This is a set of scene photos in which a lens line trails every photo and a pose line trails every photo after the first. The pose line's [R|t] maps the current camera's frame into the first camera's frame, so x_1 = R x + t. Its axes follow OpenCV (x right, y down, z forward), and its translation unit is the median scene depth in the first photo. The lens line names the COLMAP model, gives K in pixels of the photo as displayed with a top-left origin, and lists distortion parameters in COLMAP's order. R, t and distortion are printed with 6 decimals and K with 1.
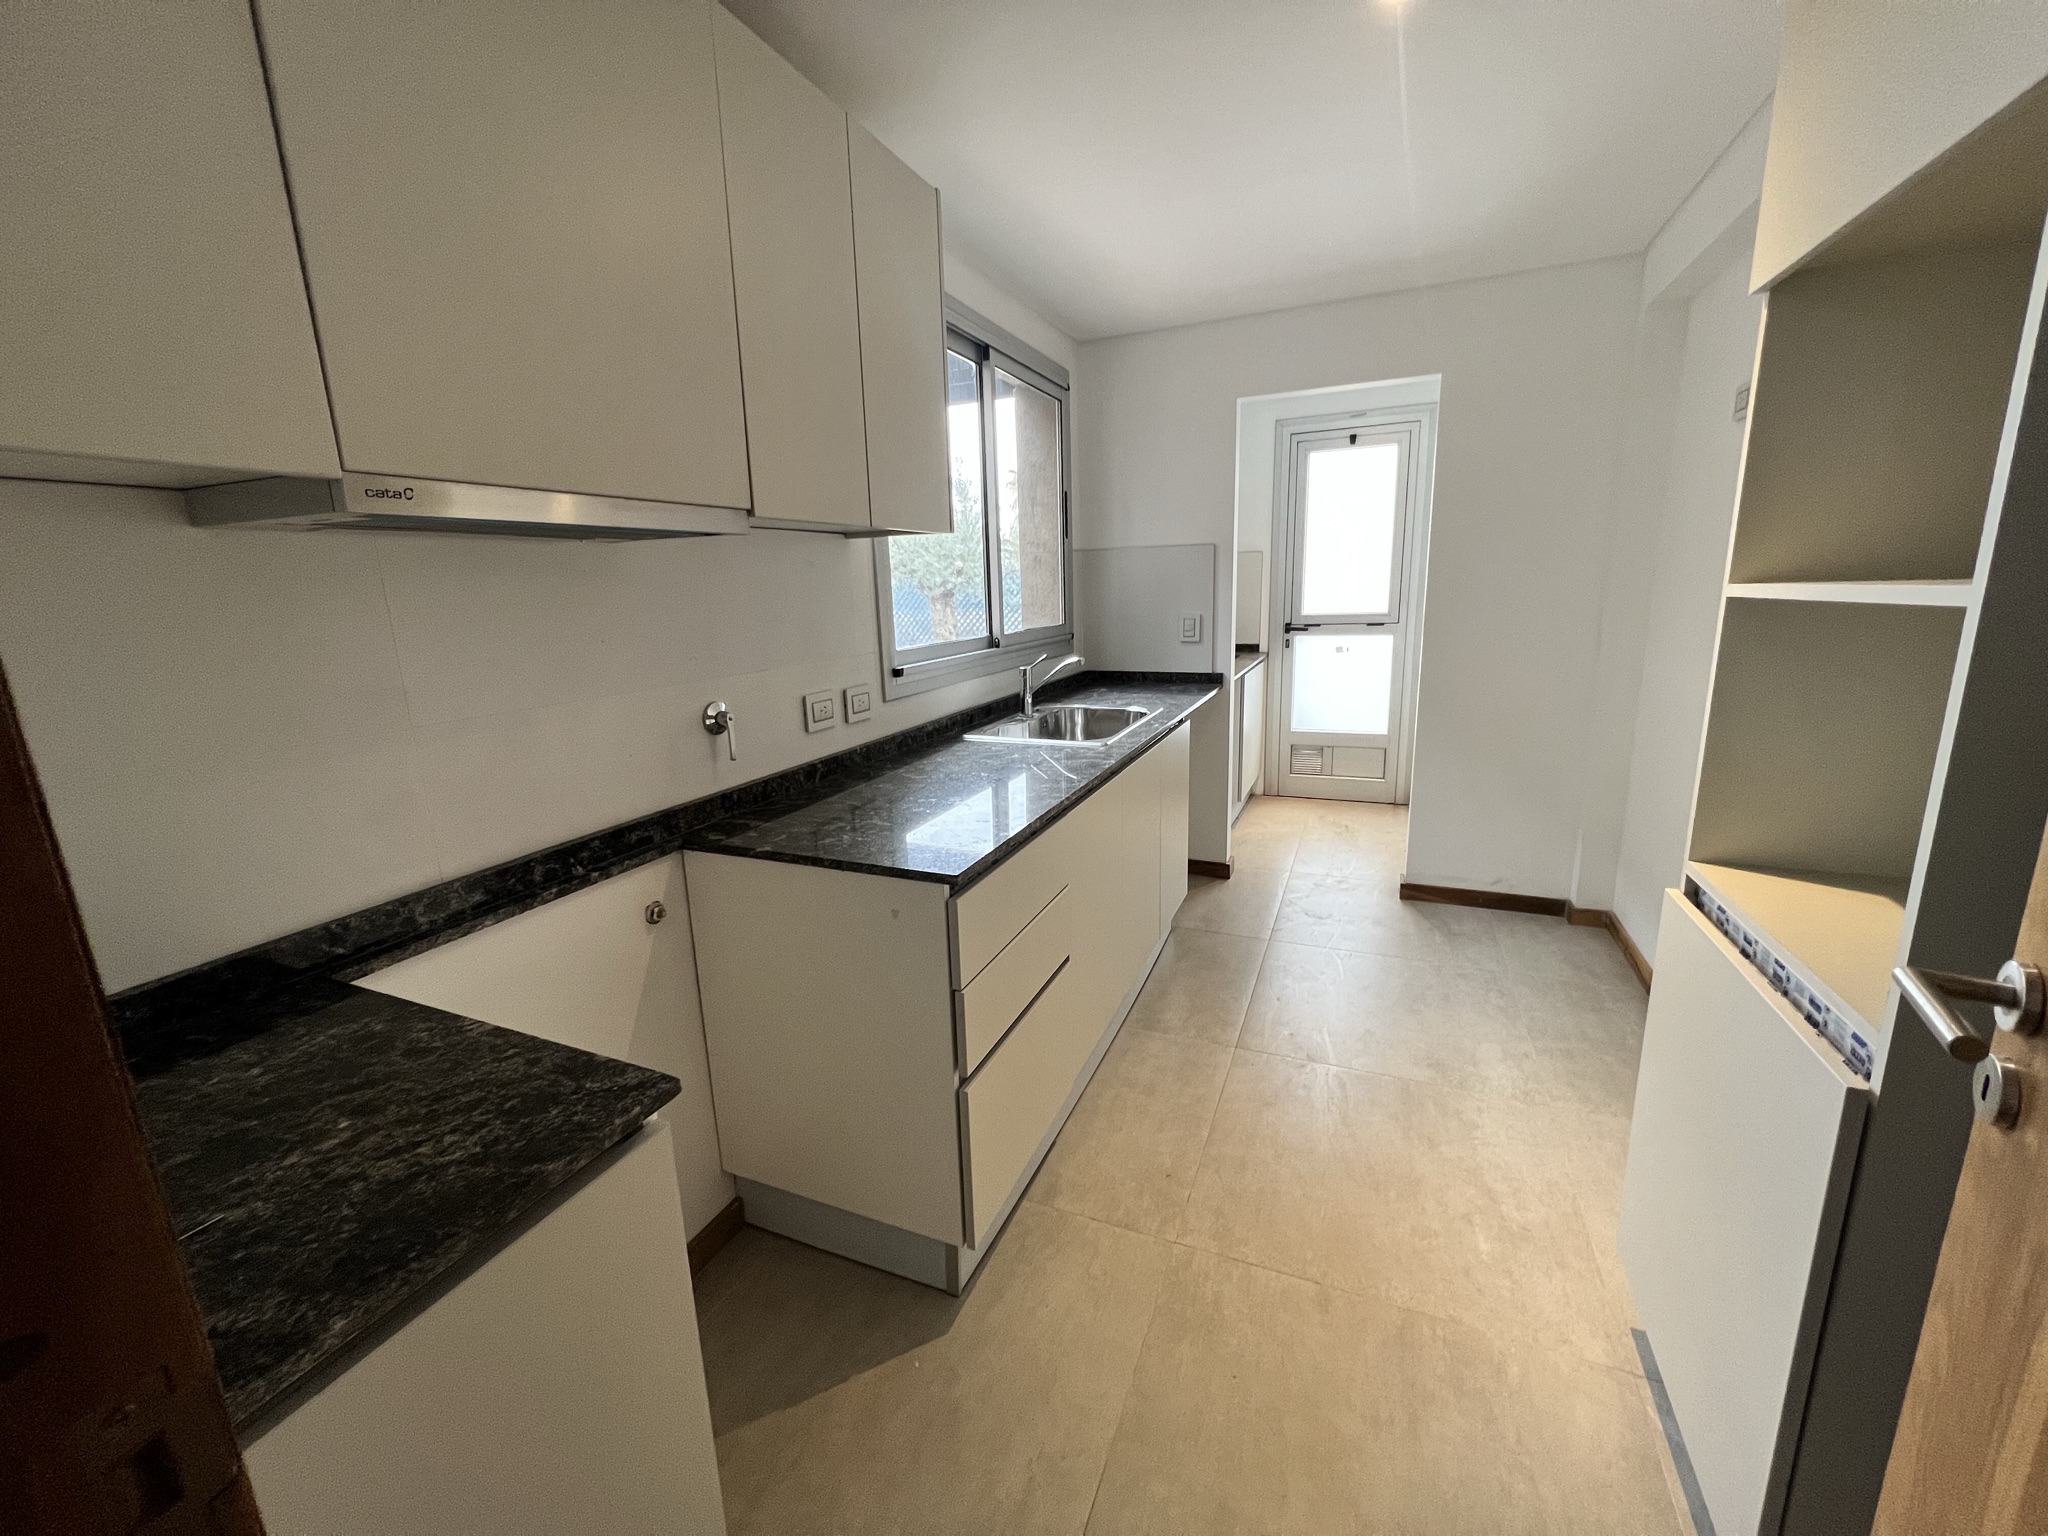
lens RADIAL K [[827.0, 0, 1016.1], [0, 827.0, 771.6], [0, 0, 1]] dist [0.000012, 0.000060]
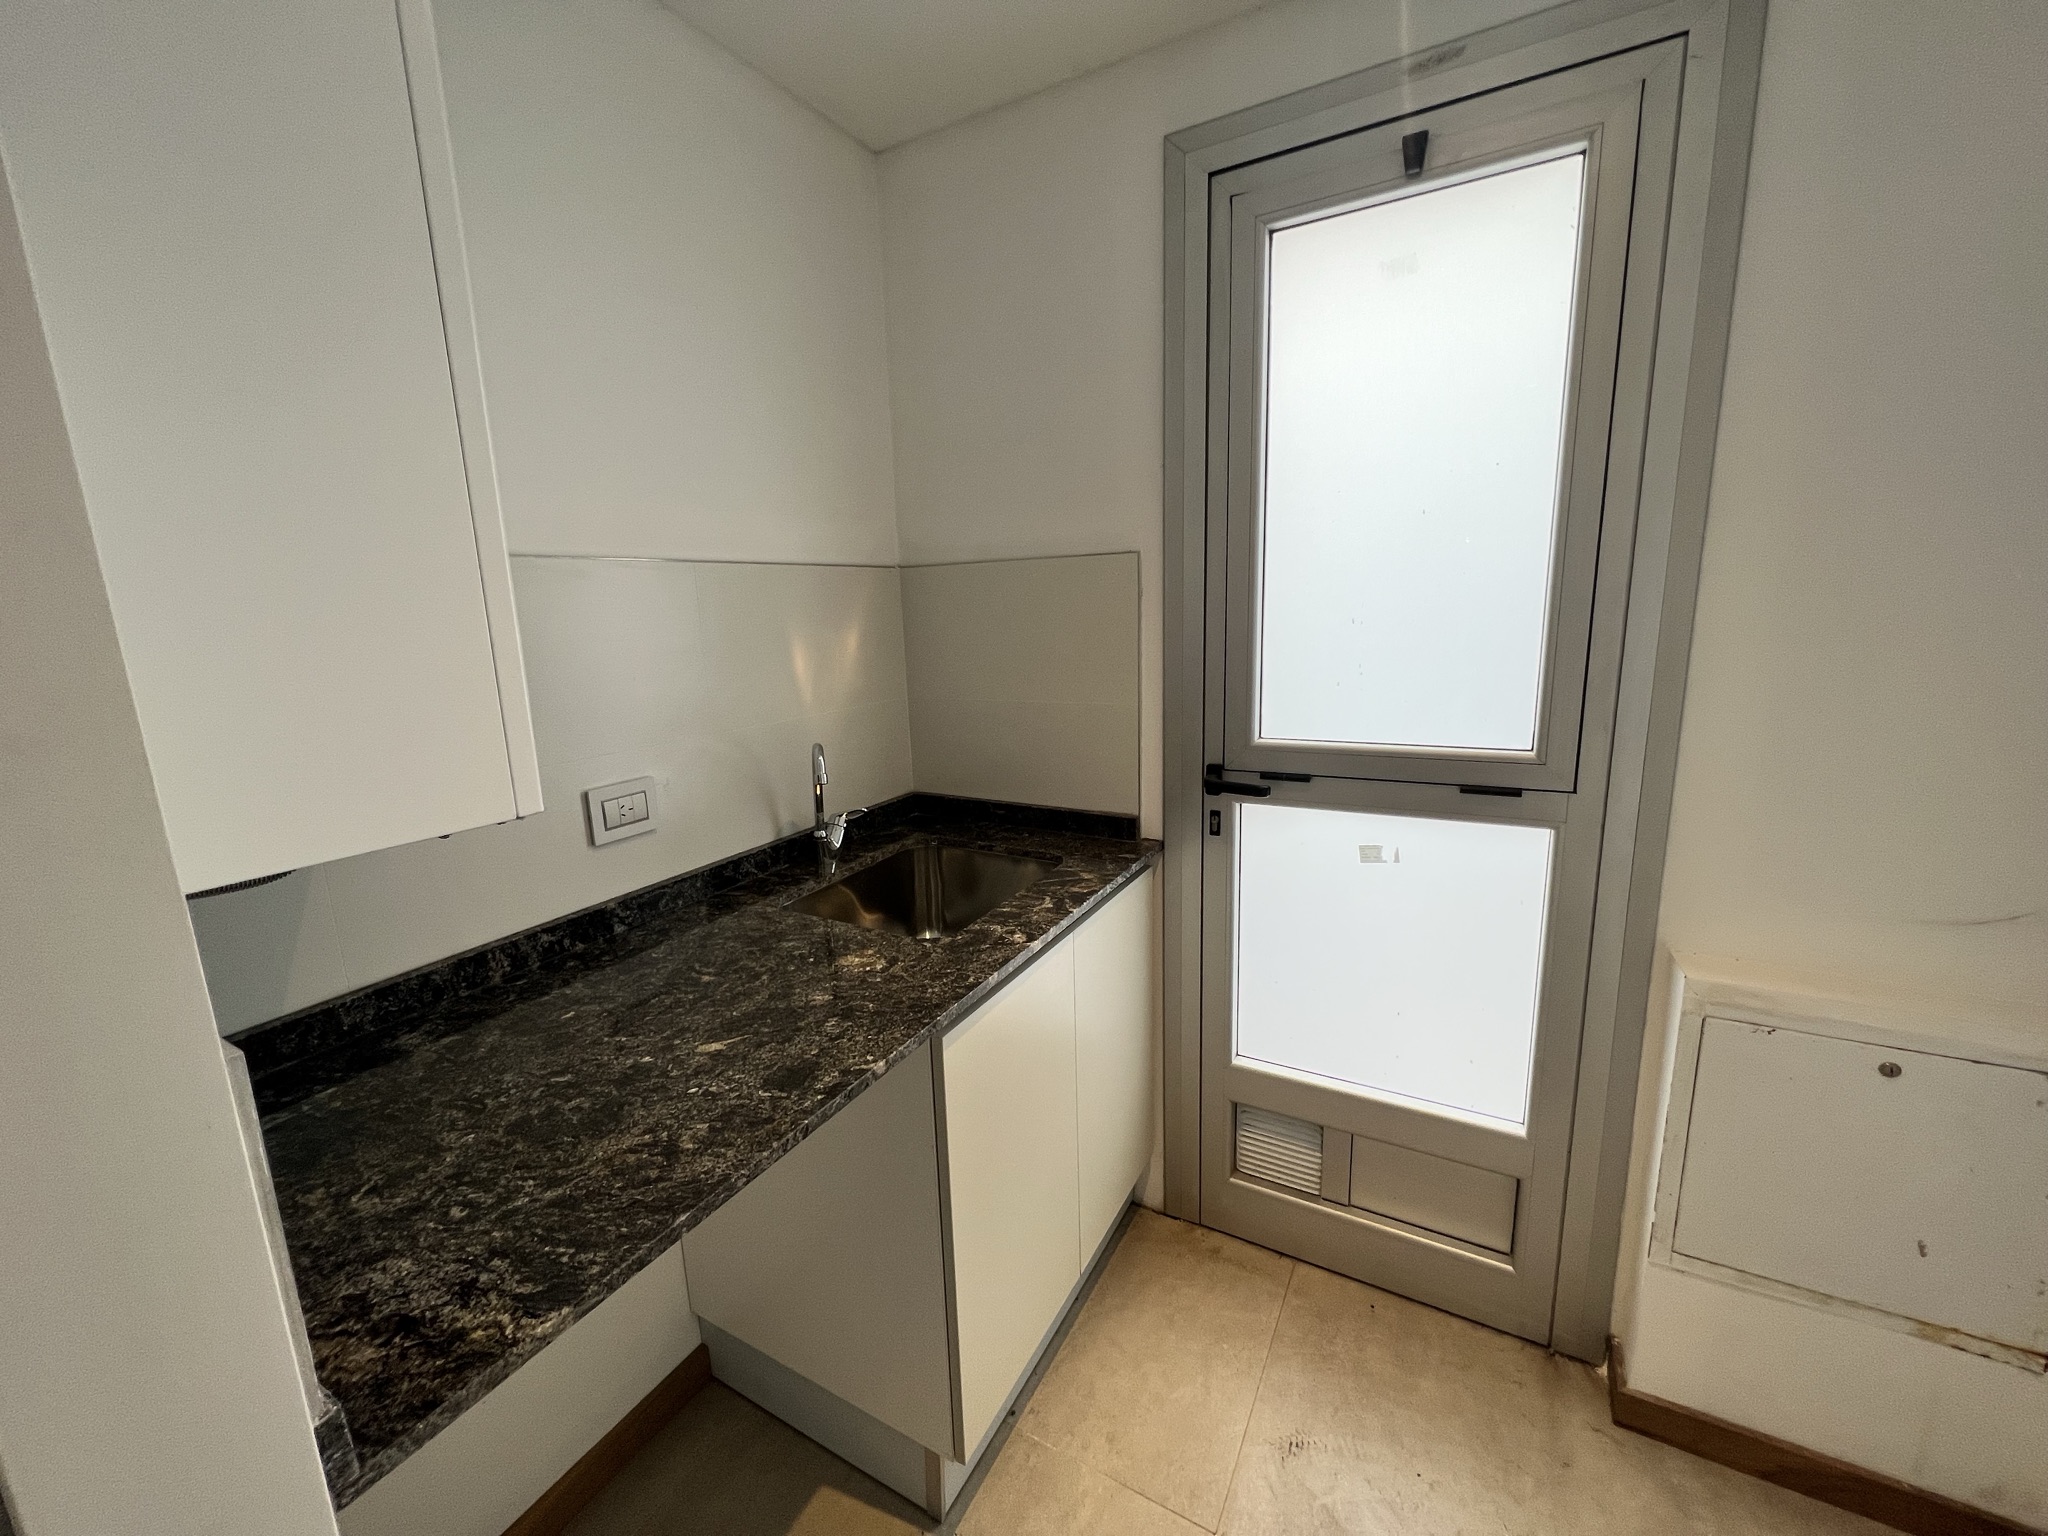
lens RADIAL K [[821.0, 0, 1021.8], [0, 821.0, 780.1], [0, 0, 1]] dist [0.001591, 0.000231]
pose [[0.987415, 0.030821, -0.155121, 0.291248], [-0.033414, 0.999342, -0.014136, -0.159522], [0.154583, 0.019142, 0.987794, 0.631886]]
